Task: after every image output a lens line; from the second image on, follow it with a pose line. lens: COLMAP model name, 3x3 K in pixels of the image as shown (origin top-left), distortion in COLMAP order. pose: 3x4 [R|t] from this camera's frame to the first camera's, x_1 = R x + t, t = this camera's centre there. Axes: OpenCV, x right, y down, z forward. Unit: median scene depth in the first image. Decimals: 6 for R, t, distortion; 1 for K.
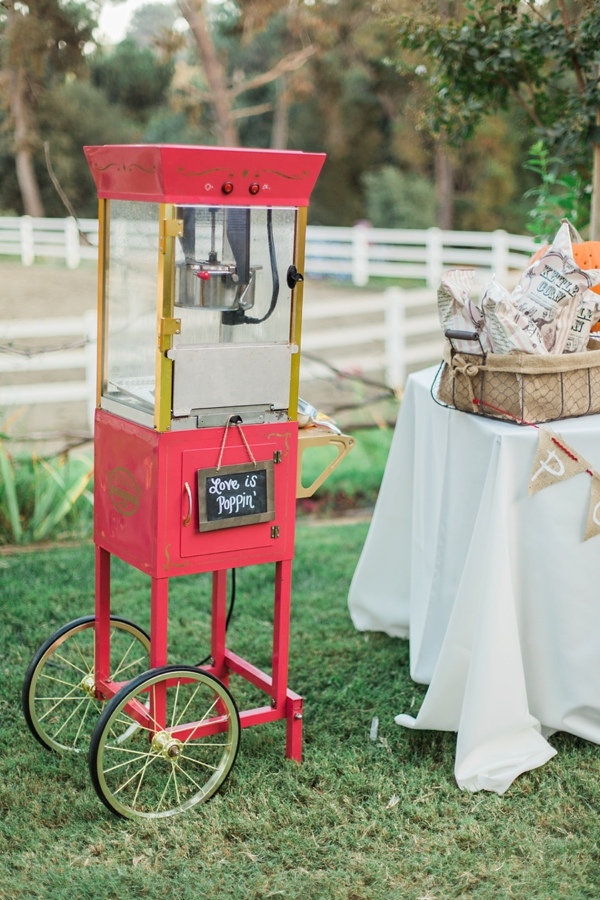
lens RADIAL K [[1311.4, 0, 300.0], [0, 1311.4, 450.0], [0, 0, 1]] dist [0.011134, -0.165345]
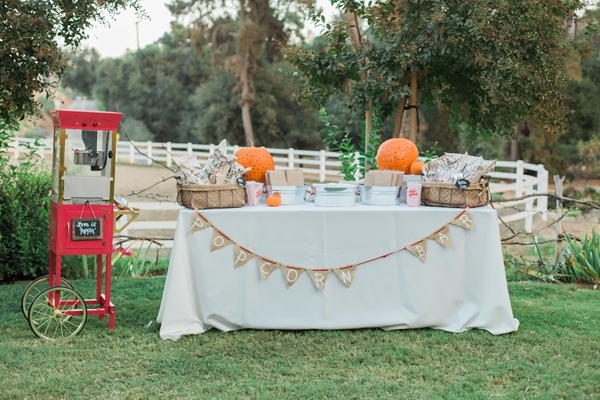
lens RADIAL K [[874.3, 0, 300.0], [0, 874.3, 200.0], [0, 0, 1]] dist [0.011134, -0.165345]
pose [[0.987465, 0.030047, -0.154952, 0.687310], [-0.047831, 0.992517, -0.112352, 0.160656], [0.150416, 0.118356, 0.981513, -0.802003]]
